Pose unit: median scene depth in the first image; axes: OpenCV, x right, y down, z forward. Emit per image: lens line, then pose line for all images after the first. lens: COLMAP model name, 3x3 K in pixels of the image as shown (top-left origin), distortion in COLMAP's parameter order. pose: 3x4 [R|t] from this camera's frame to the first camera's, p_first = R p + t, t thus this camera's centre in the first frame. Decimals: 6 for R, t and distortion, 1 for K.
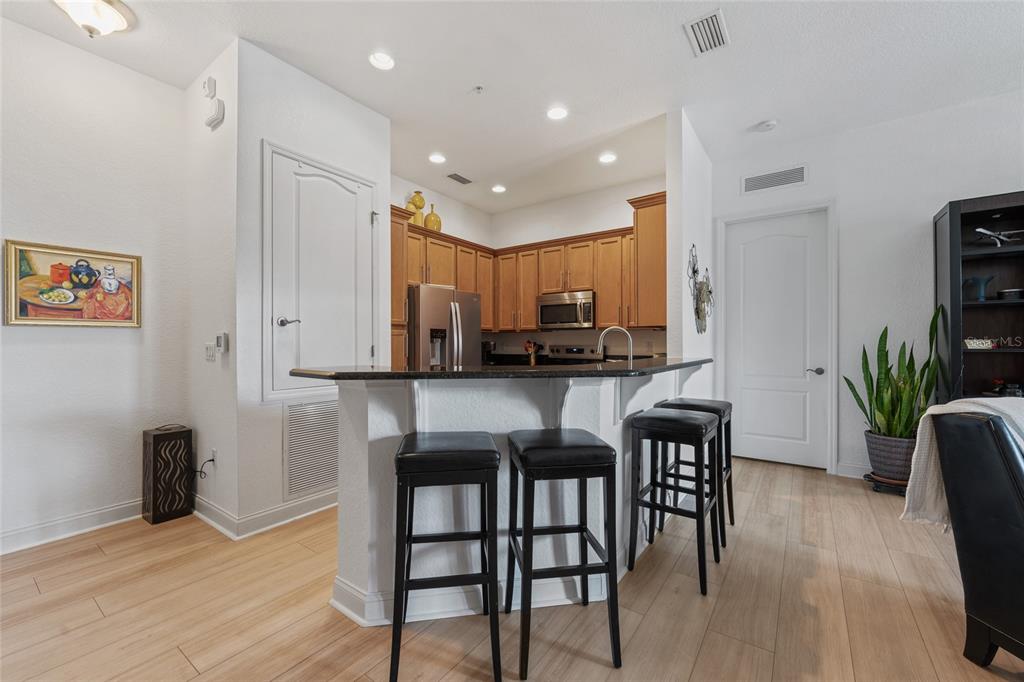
lens RADIAL K [[415.8, 0, 511.1], [0, 415.8, 342.8], [0, 0, 1]] dist [0.001998, -0.000650]
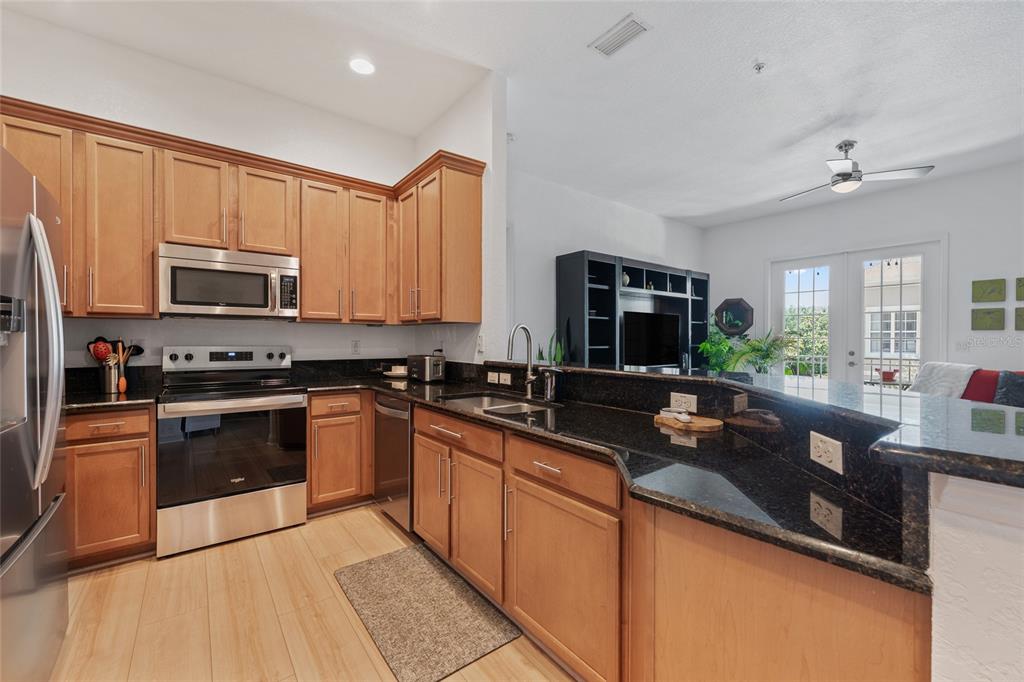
lens RADIAL K [[415.8, 0, 511.0], [0, 415.8, 341.6], [0, 0, 1]] dist [0.001998, -0.000650]
pose [[0.289957, -0.000785, 0.957039, -0.290217], [-0.006308, 0.999976, 0.002732, -0.004617], [-0.957019, -0.006829, 0.289945, 0.497065]]
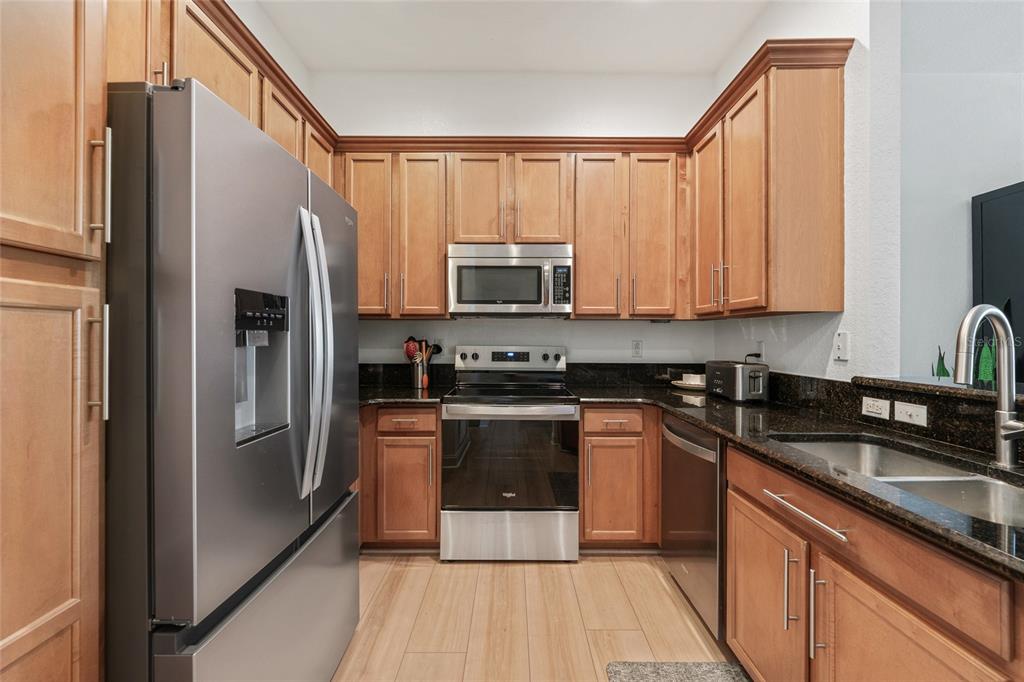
lens RADIAL K [[415.8, 0, 513.4], [0, 415.8, 336.8], [0, 0, 1]] dist [0.001998, -0.000650]
pose [[0.808972, 0.006696, 0.587809, -0.169233], [-0.006960, 0.999974, -0.001812, -0.005555], [-0.587806, -0.002626, 0.808998, 0.587995]]
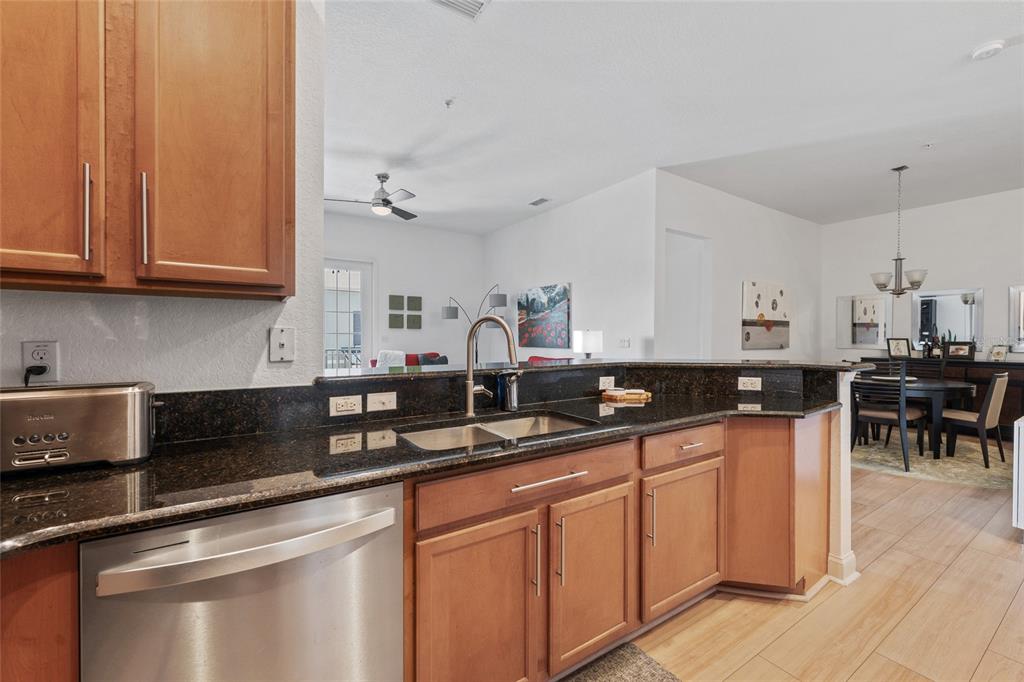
lens RADIAL K [[415.8, 0, 519.4], [0, 415.8, 340.3], [0, 0, 1]] dist [0.001998, -0.000650]
pose [[-0.935857, -0.003784, 0.352360, 0.005968], [-0.000794, 0.999962, 0.008630, -0.005736], [-0.352380, 0.007797, -0.935825, 0.922017]]
